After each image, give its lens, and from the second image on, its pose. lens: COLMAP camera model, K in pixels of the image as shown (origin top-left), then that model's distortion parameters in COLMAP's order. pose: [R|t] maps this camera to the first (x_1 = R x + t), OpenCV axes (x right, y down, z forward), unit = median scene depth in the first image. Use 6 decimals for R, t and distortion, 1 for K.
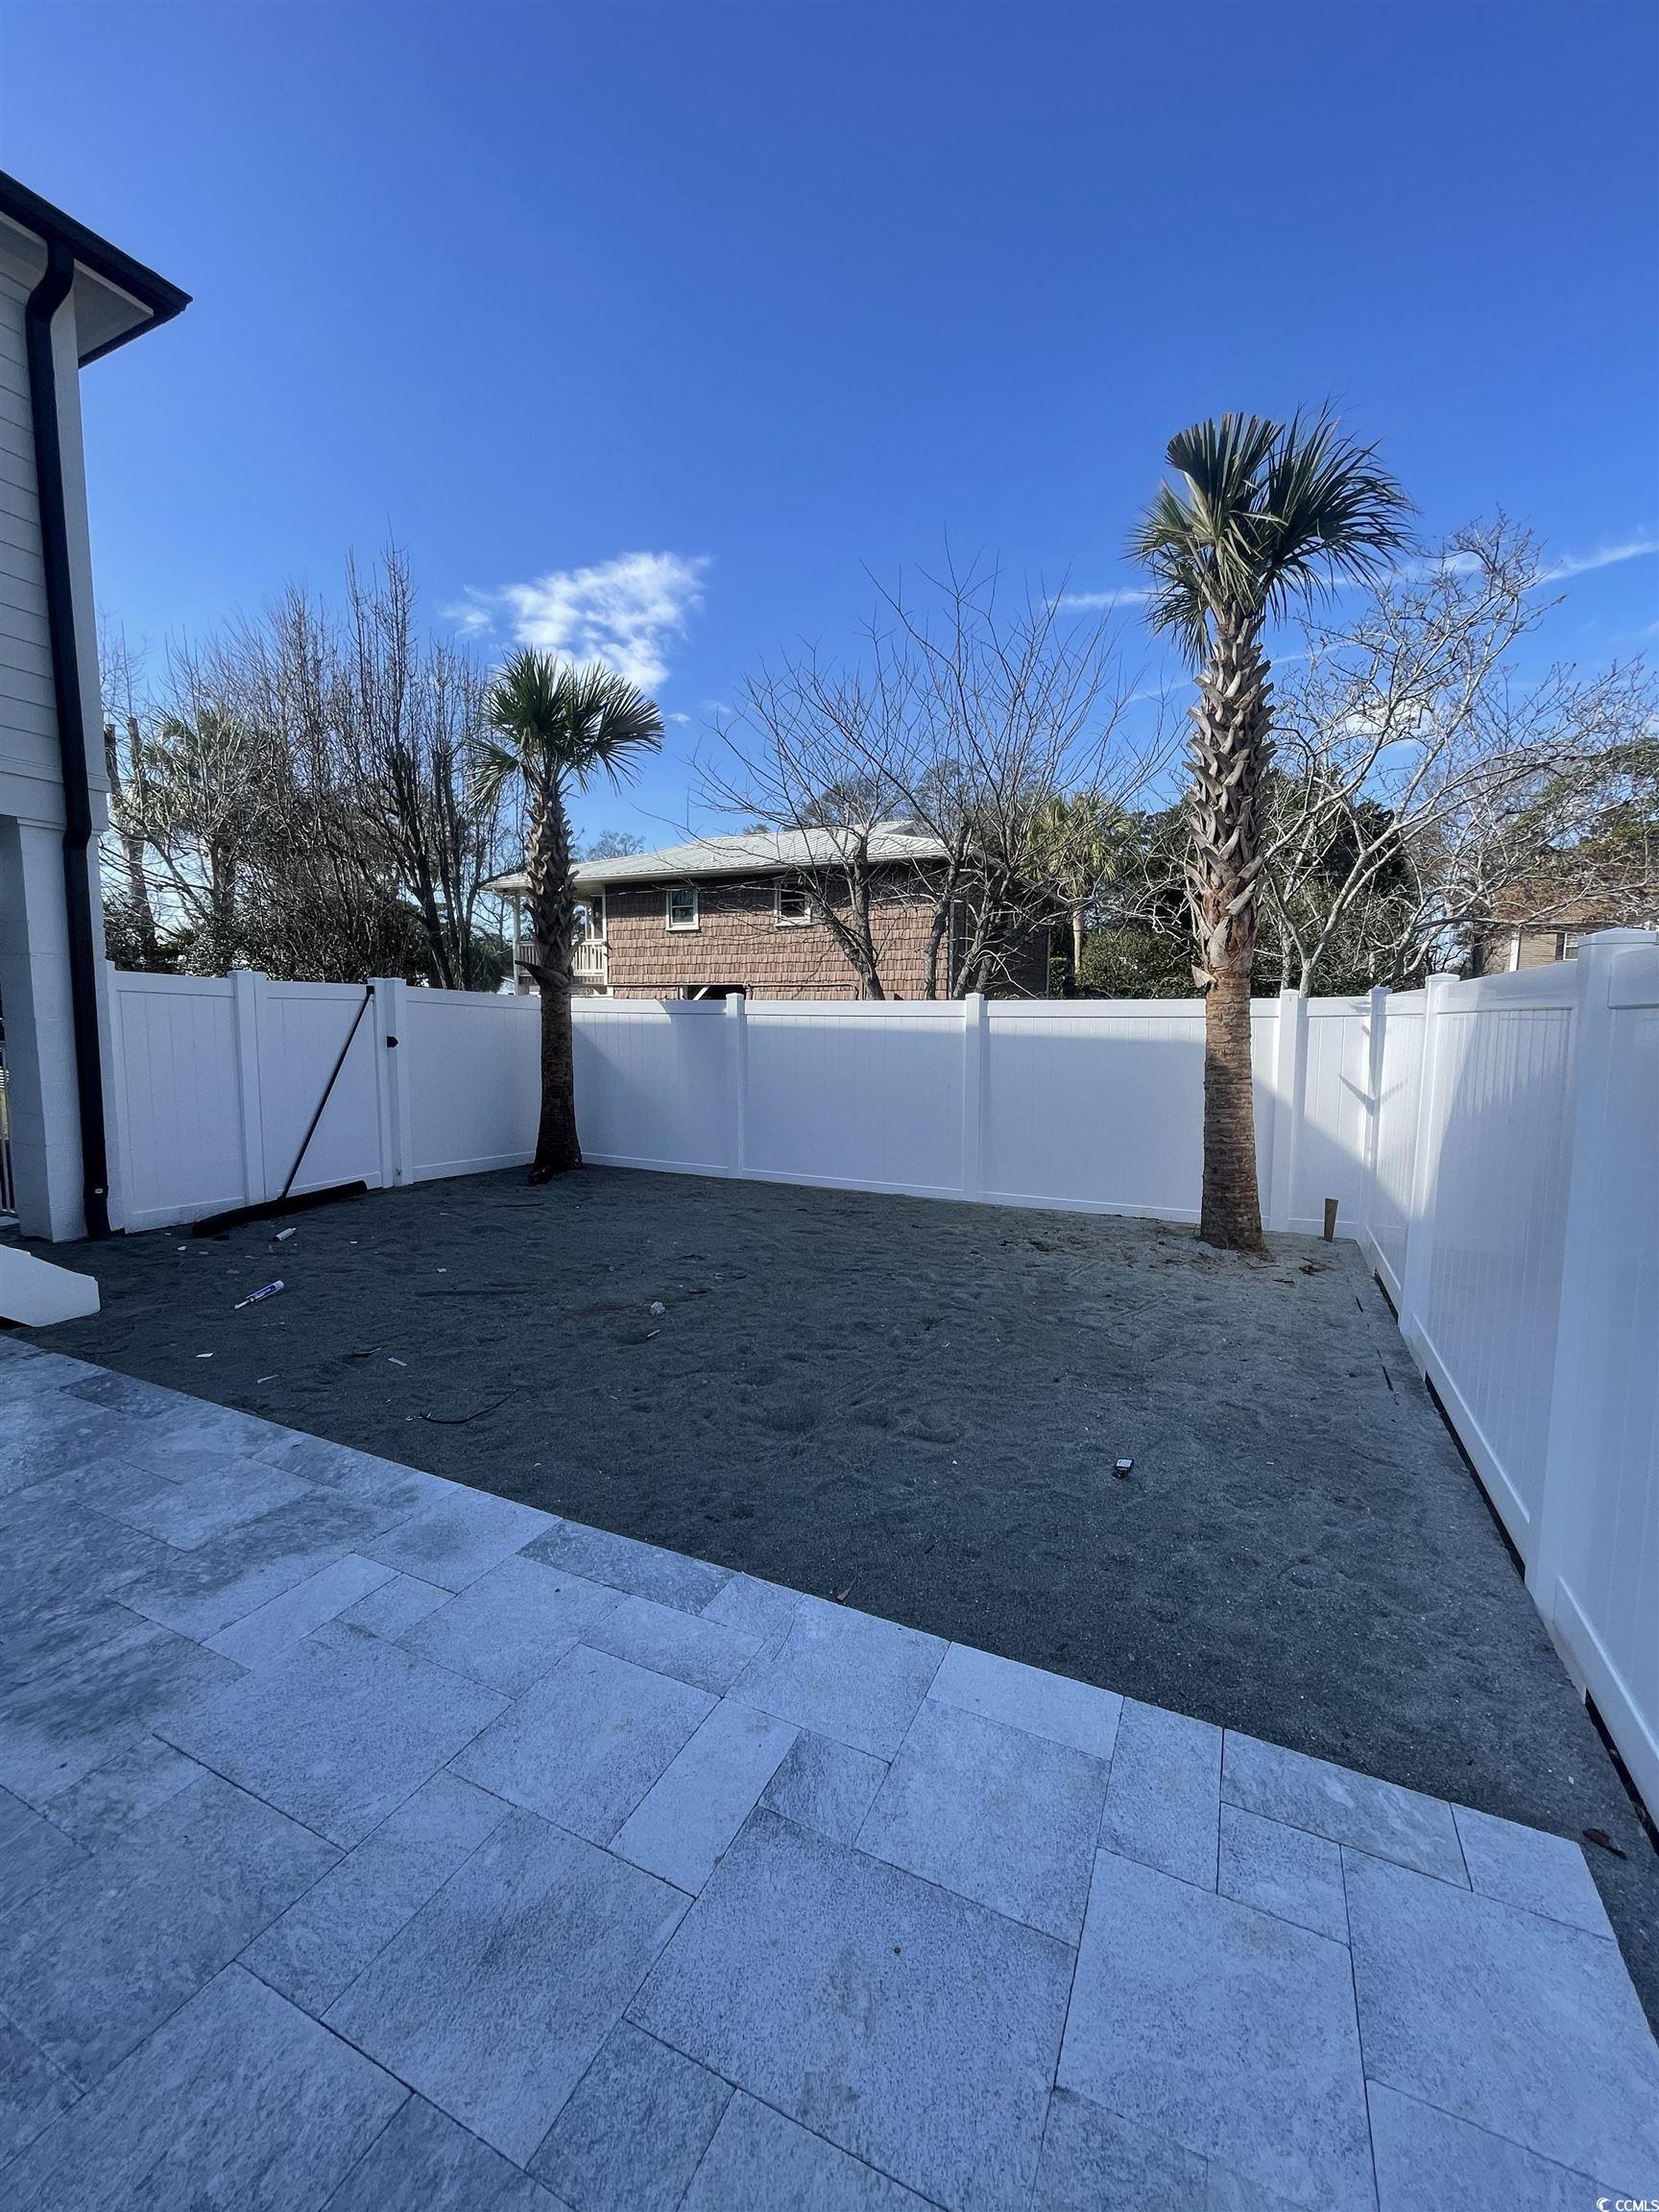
lens RADIAL K [[891.3, 0, 825.9], [0, 891.3, 1098.8], [0, 0, 1]] dist [0.000319, 0.000353]
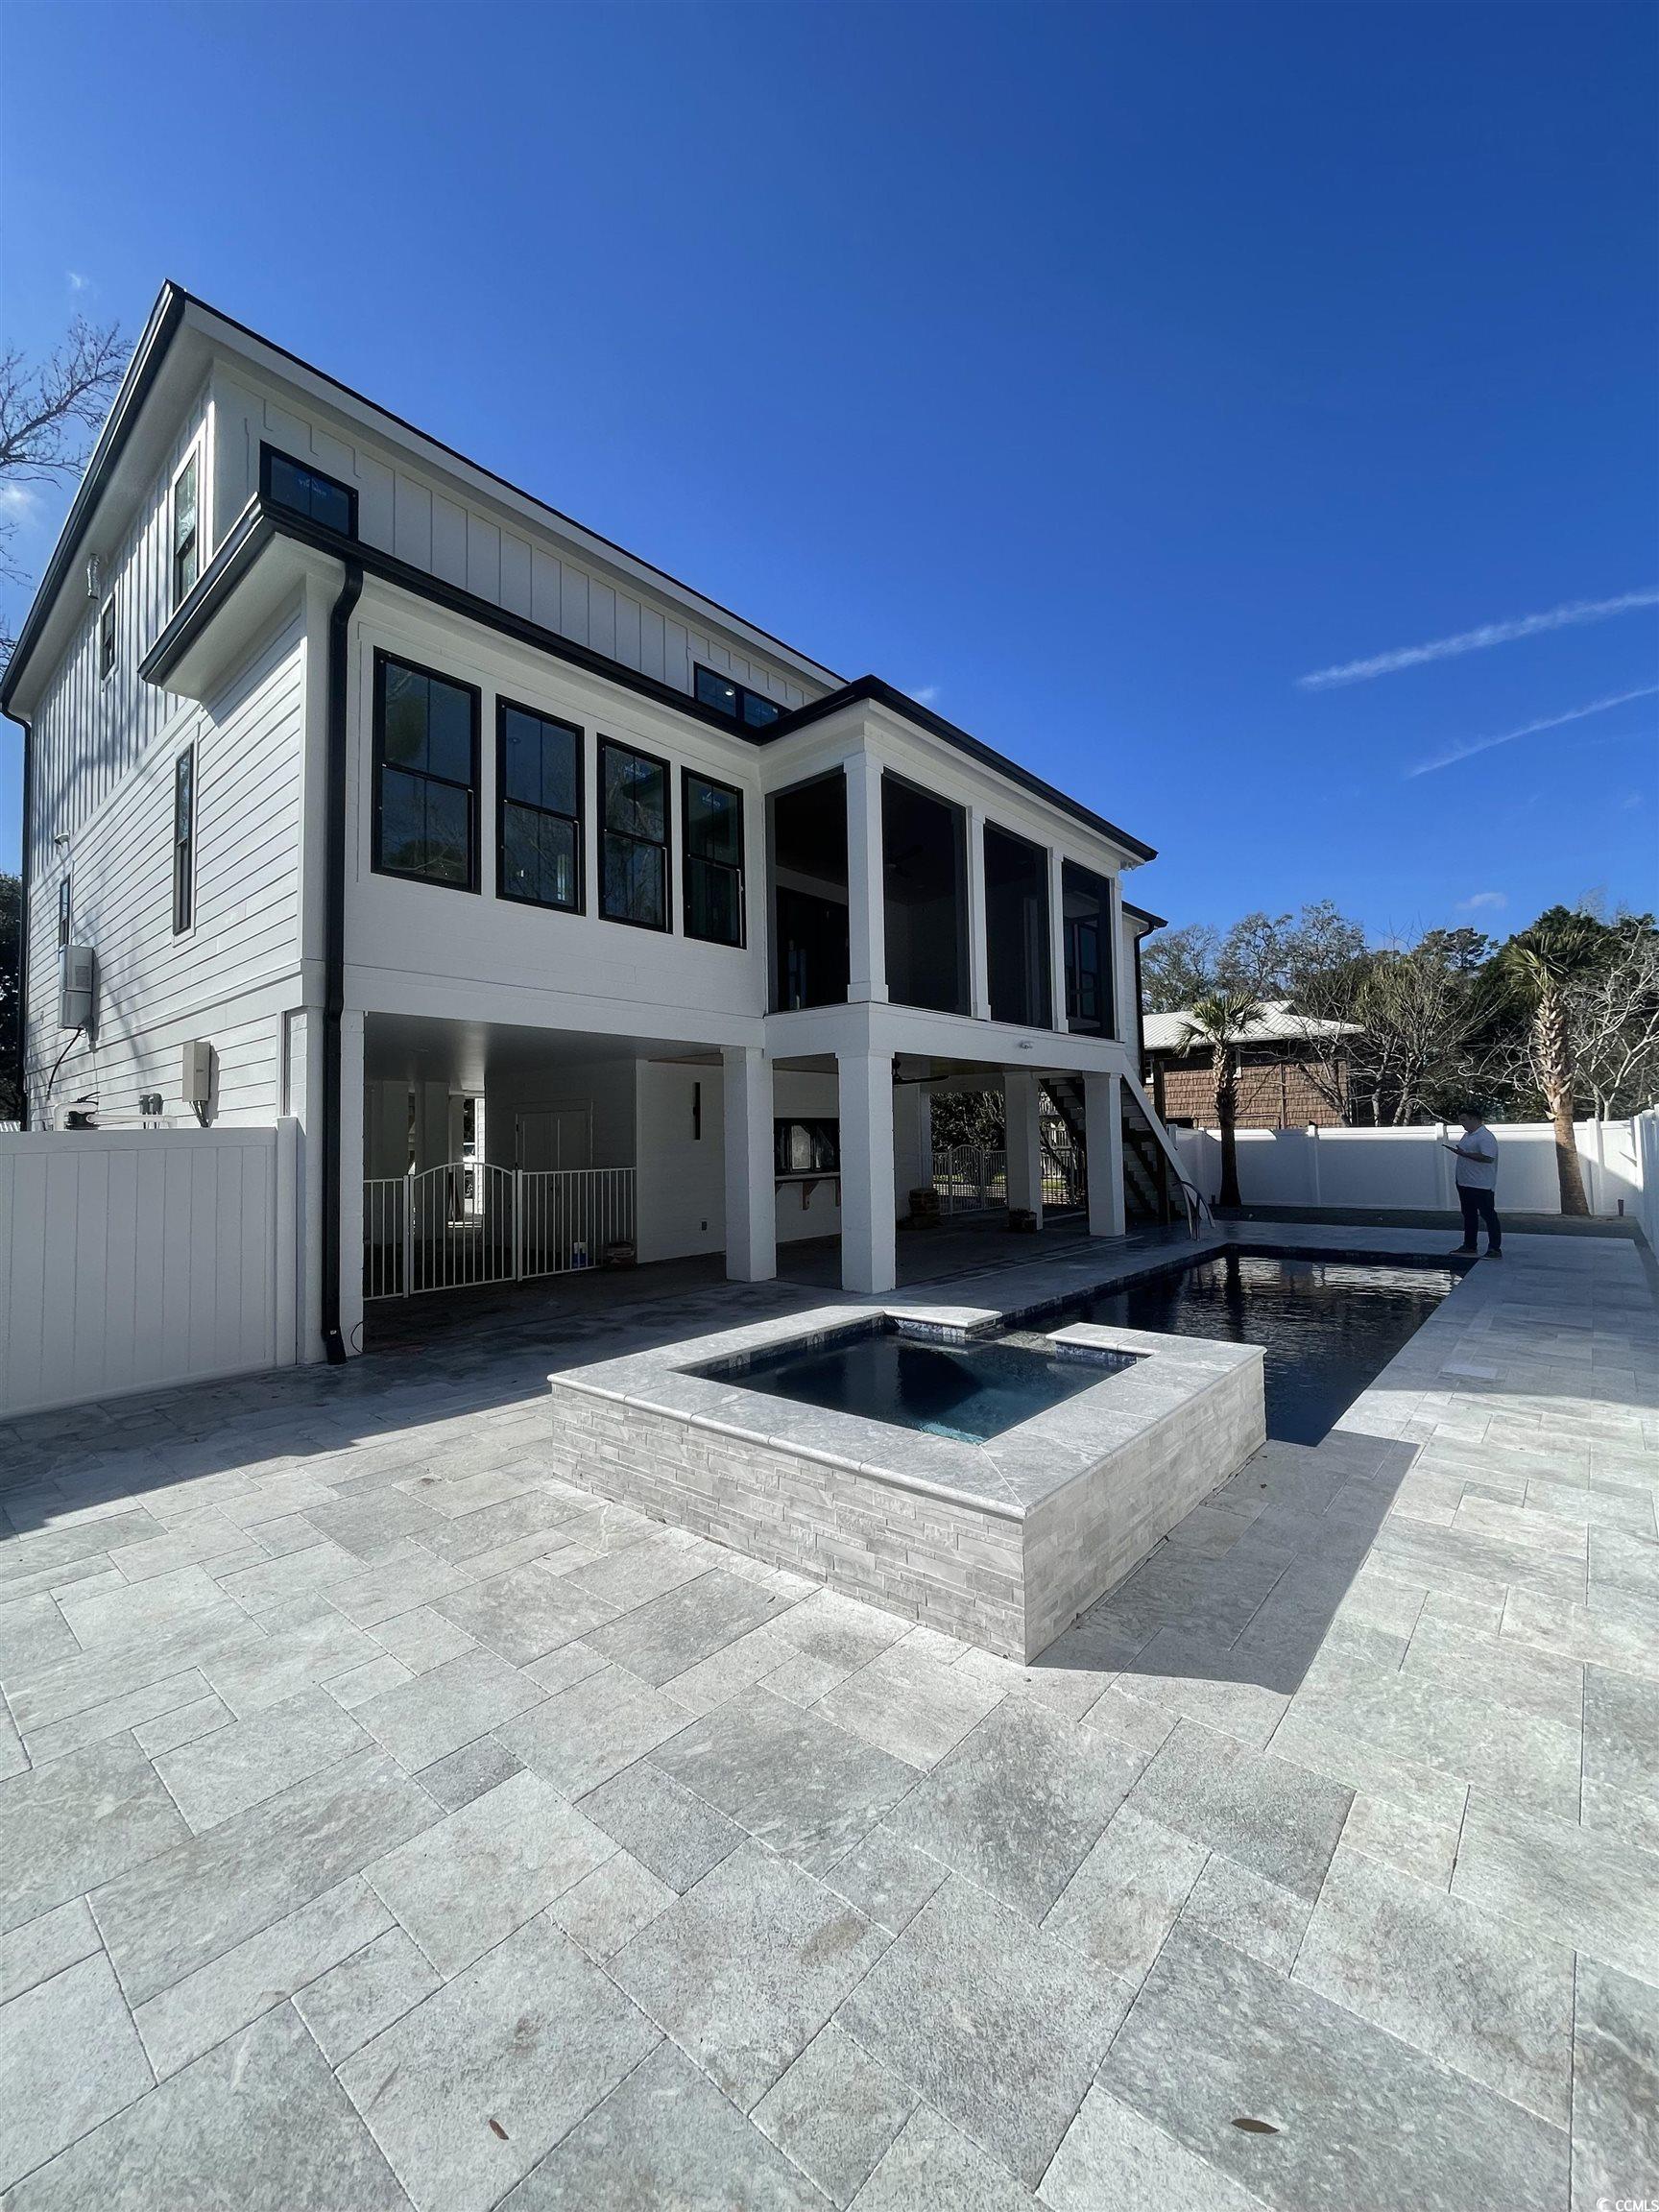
lens RADIAL K [[891.3, 0, 836.1], [0, 891.3, 1105.8], [0, 0, 1]] dist [0.000319, 0.000353]
pose [[0.964274, -0.038577, -0.262084, -0.990724], [0.002223, 0.990484, -0.137613, 0.209274], [0.264898, 0.132113, 0.955183, -2.231335]]
